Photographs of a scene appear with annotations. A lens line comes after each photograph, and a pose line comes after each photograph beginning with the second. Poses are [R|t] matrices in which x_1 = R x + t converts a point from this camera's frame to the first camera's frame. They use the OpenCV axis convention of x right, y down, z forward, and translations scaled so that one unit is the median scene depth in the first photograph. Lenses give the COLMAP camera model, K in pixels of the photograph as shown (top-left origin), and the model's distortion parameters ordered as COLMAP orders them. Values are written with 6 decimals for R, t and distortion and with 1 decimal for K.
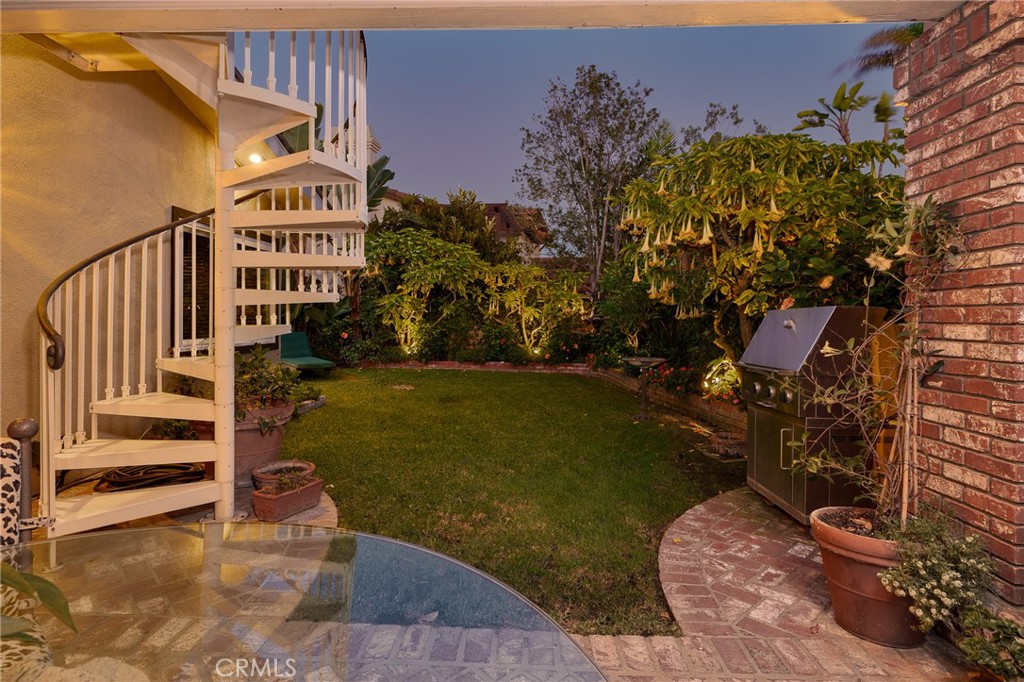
lens RADIAL K [[535.5, 0, 509.2], [0, 535.5, 325.8], [0, 0, 1]] dist [0.000399, 0.000096]
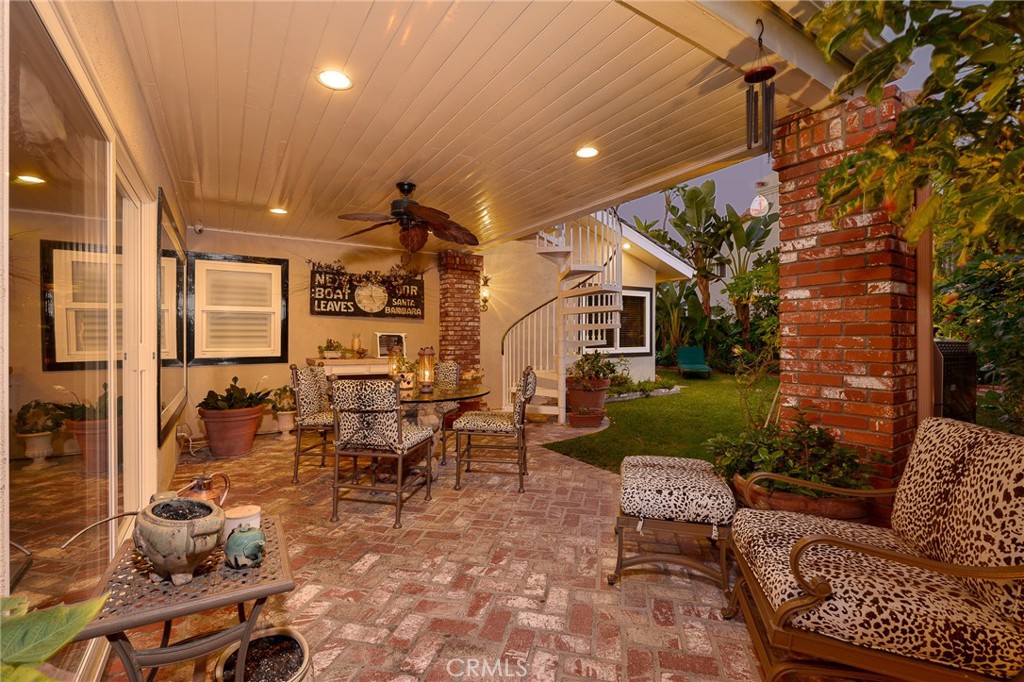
lens RADIAL K [[451.1, 0, 512.0], [0, 451.1, 341.0], [0, 0, 1]] dist [0.000052, -0.000002]
pose [[0.567406, 0.001275, -0.823437, 0.913148], [-0.007468, 0.999966, -0.003597, 0.012093], [0.823404, 0.008191, 0.567396, -0.278448]]
